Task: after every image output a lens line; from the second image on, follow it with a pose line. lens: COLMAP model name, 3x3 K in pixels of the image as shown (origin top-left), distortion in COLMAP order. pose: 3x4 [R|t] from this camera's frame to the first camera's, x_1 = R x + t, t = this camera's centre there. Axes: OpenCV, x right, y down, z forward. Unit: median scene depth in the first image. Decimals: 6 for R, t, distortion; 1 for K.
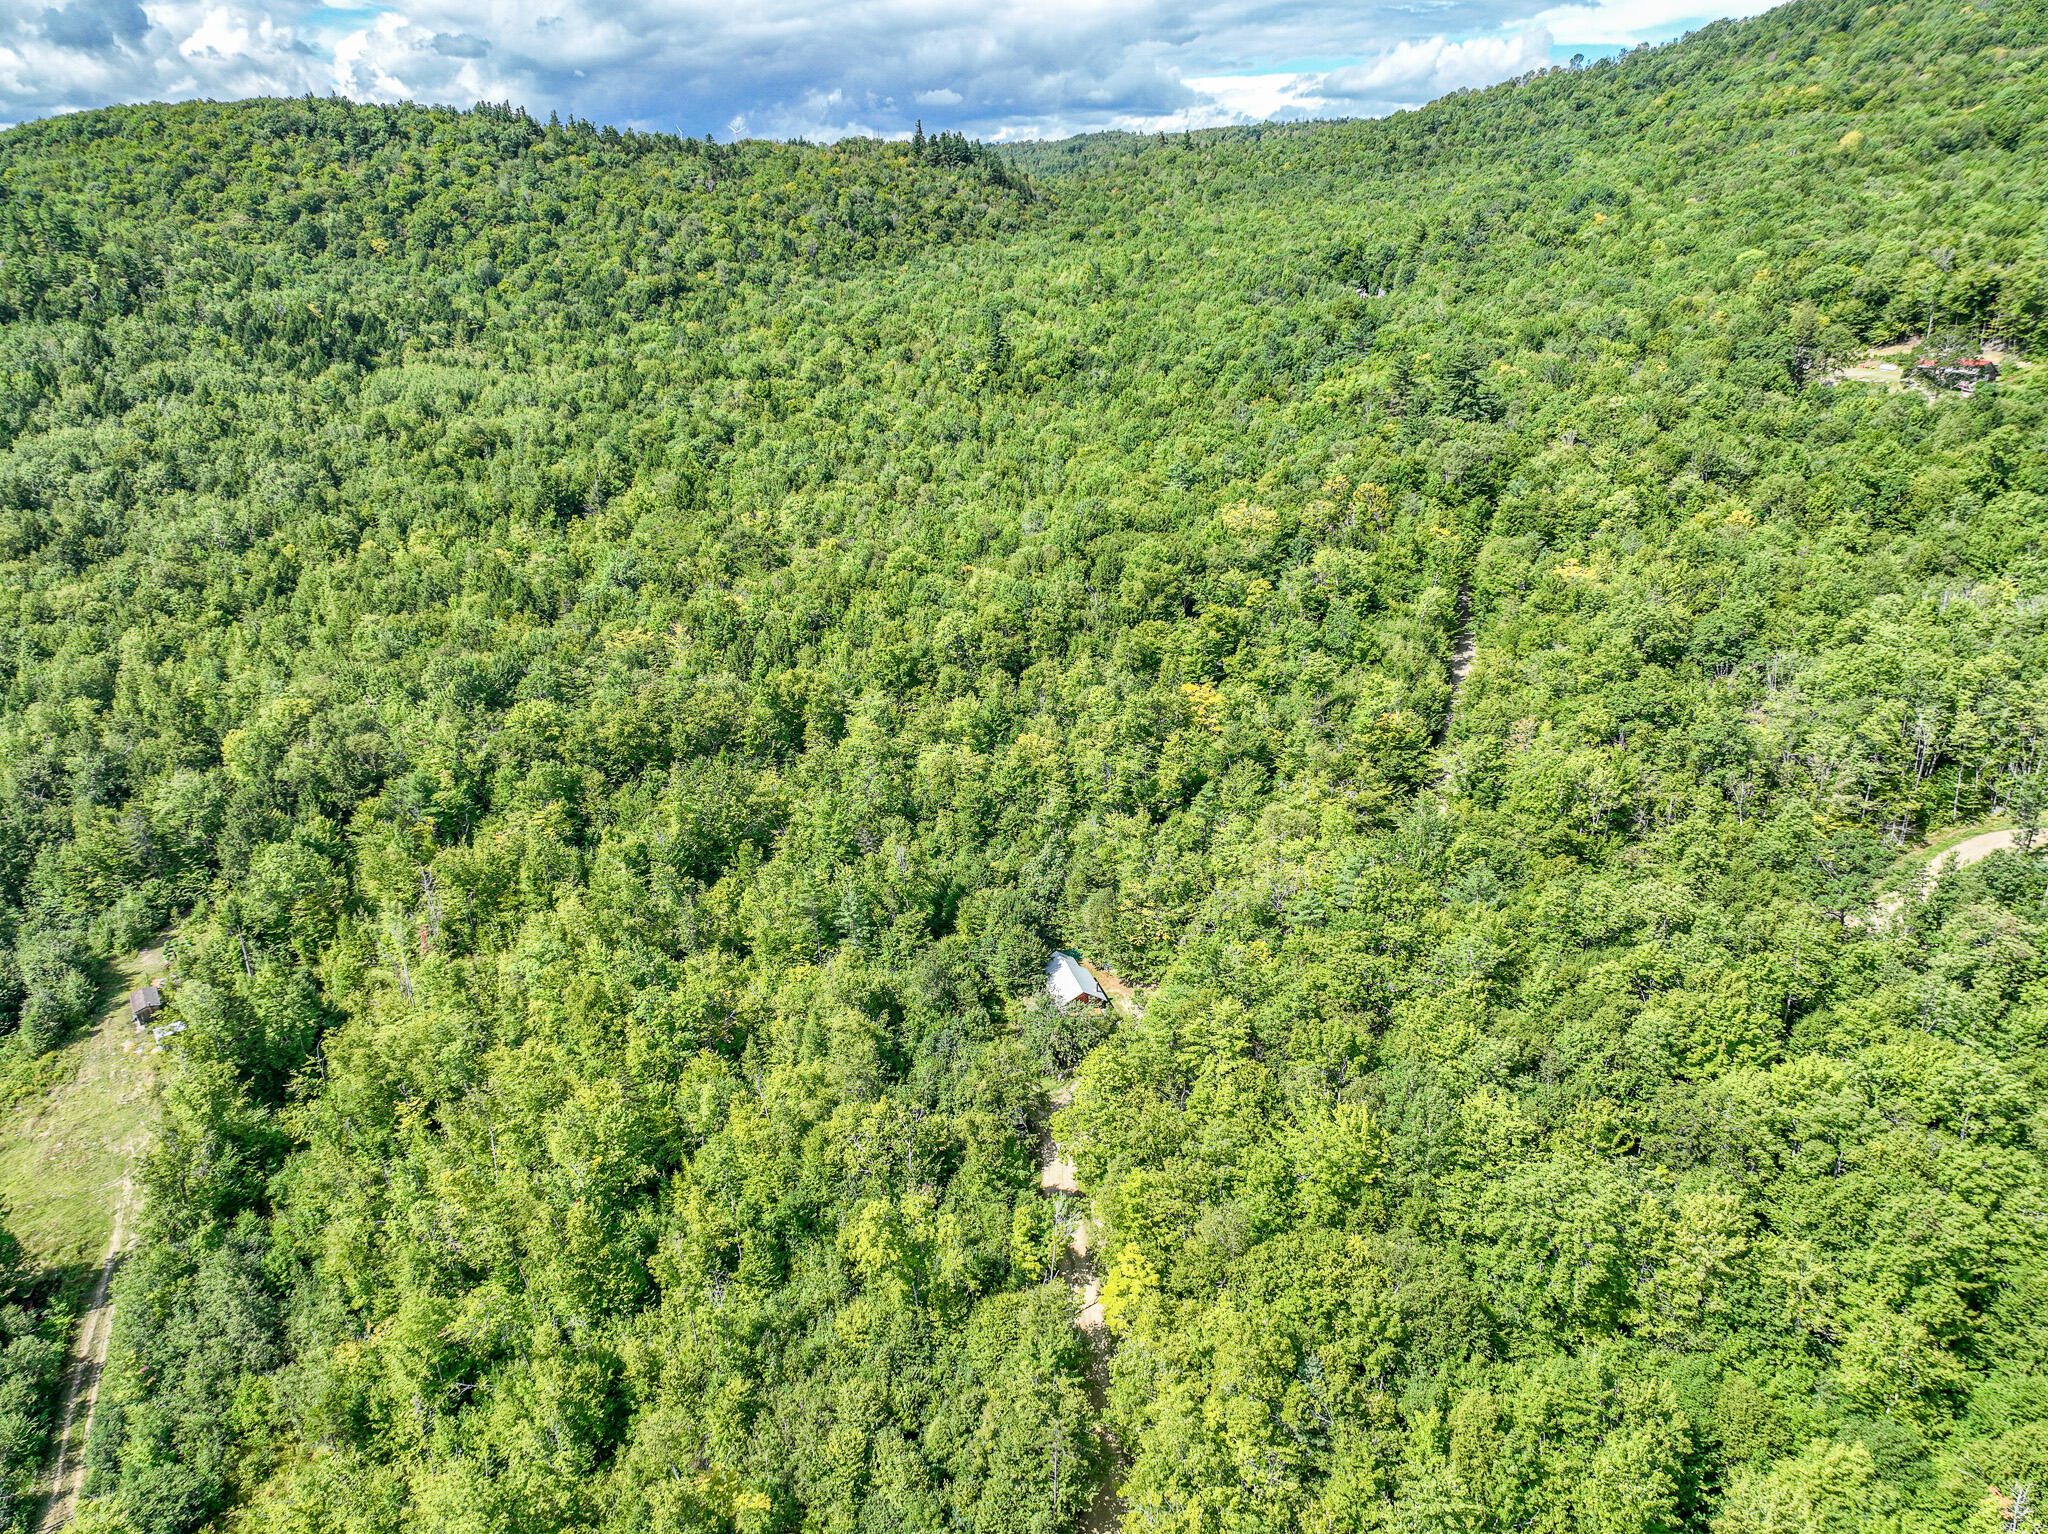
lens RADIAL K [[1386.6, 0, 1024.0], [0, 1386.6, 767.0], [0, 0, 1]] dist [-0.044492, 0.028301]
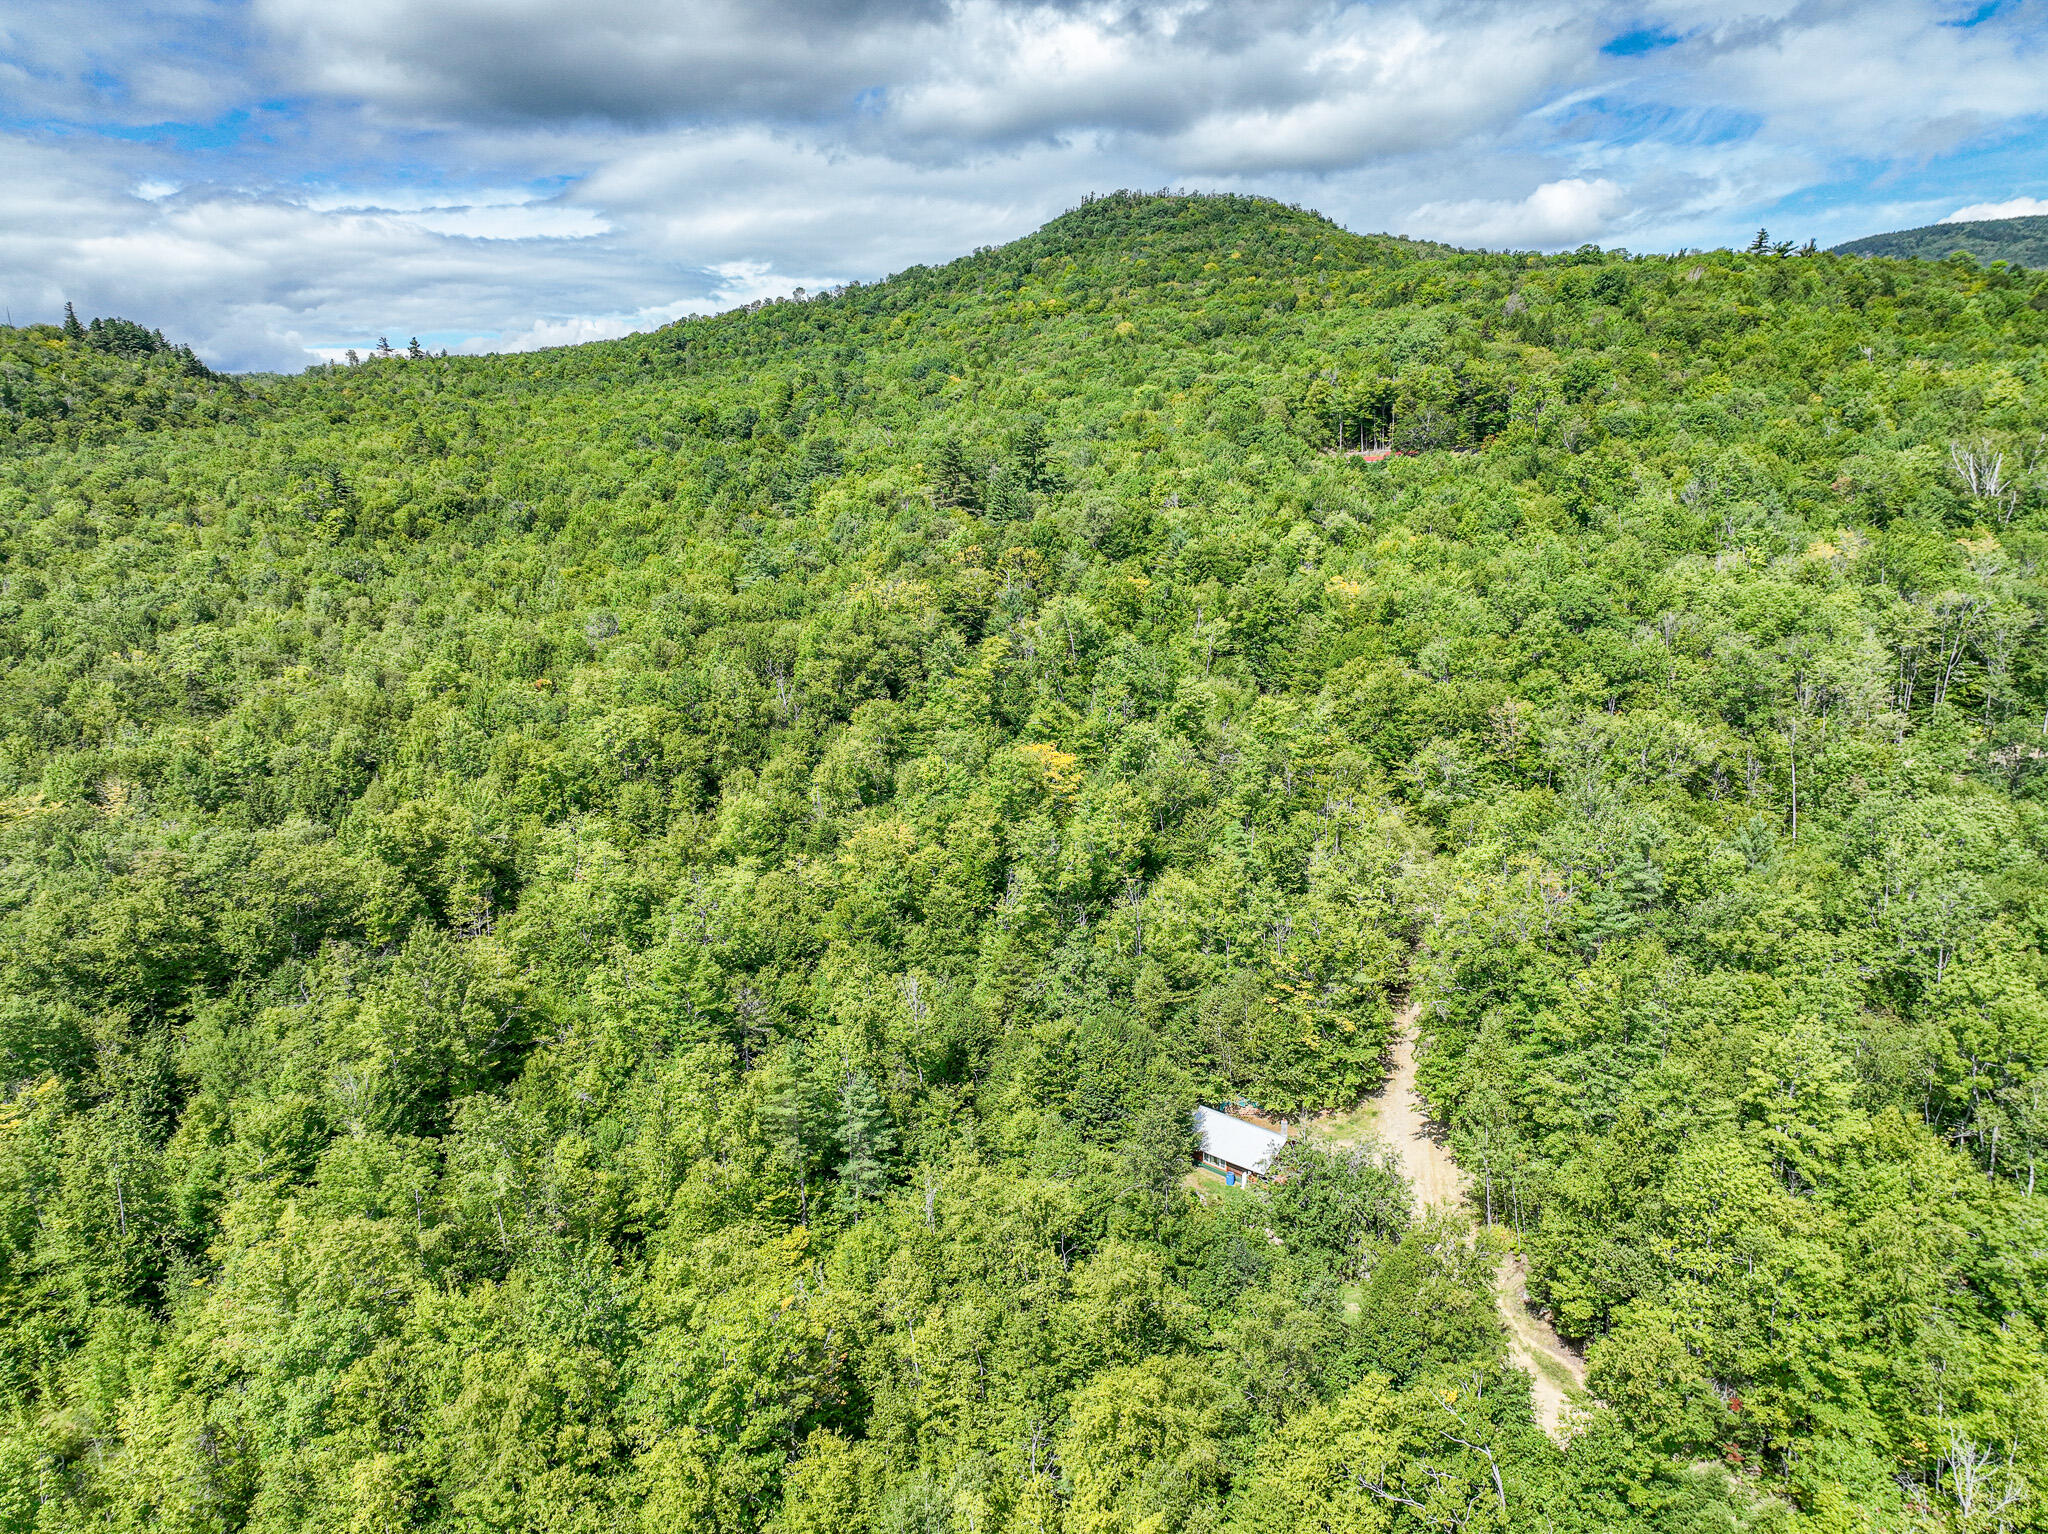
lens RADIAL K [[1386.6, 0, 1024.0], [0, 1386.6, 767.0], [0, 0, 1]] dist [-0.044492, 0.028301]
pose [[0.834537, -0.104355, 0.540979, -0.119112], [0.201928, 0.971506, -0.124098, 0.018735], [-0.512614, 0.212804, 0.831830, 0.164303]]
